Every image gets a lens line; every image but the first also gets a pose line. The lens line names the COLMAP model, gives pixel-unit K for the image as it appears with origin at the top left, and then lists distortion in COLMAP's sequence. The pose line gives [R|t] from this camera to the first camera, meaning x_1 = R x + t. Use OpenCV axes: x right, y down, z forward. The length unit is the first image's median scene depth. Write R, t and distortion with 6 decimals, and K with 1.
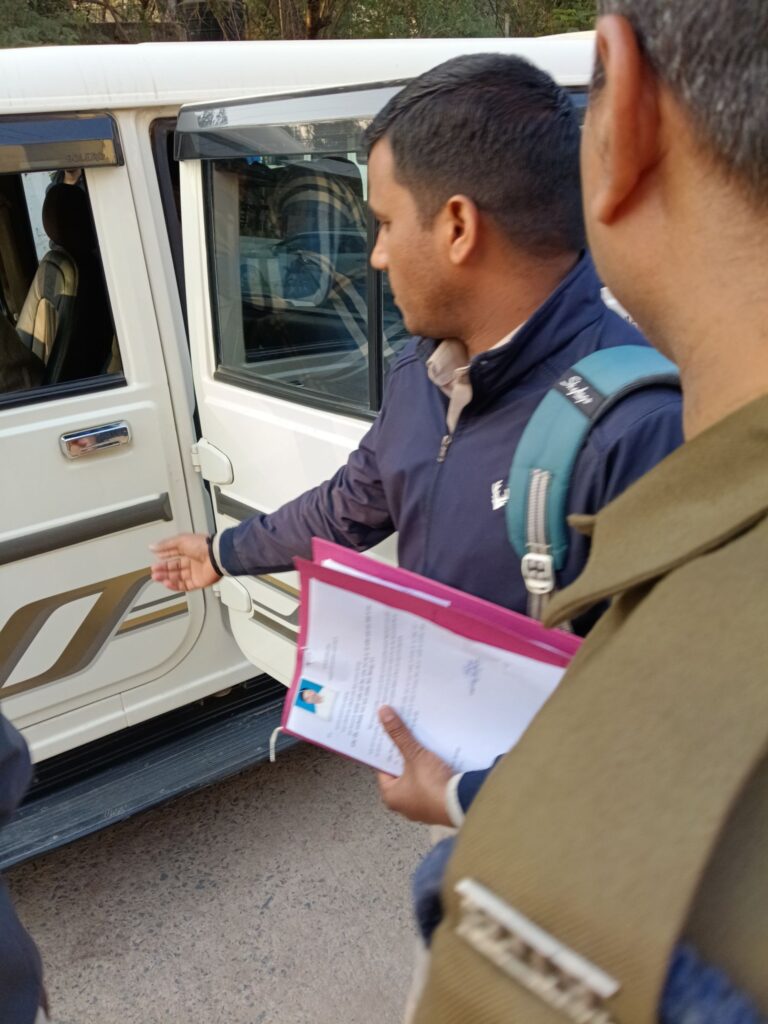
lens RADIAL K [[833.8, 0, 373.1], [0, 833.8, 482.8], [0, 0, 1]] dist [-0.003033, -0.031694]
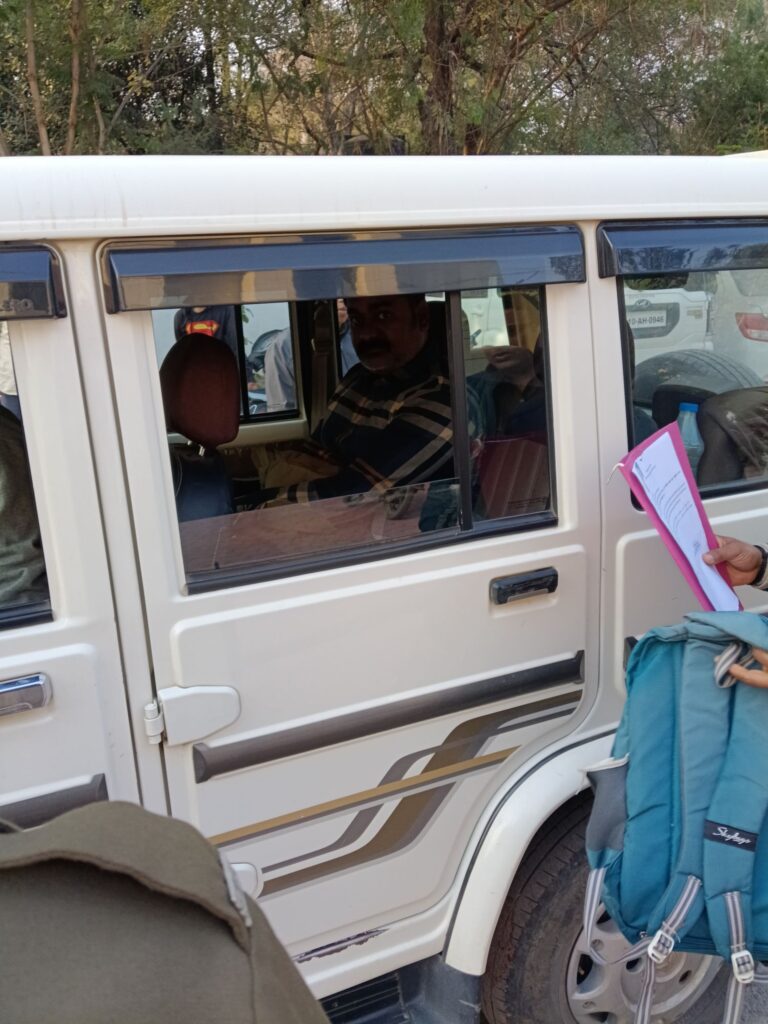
lens RADIAL K [[833.8, 0, 383.6], [0, 833.8, 510.8], [0, 0, 1]] dist [-0.003033, -0.031694]
pose [[0.986131, 0.061198, -0.154276, 0.078893], [-0.077508, 0.991758, -0.102021, -0.158834], [0.146761, 0.112564, 0.982747, 0.345306]]
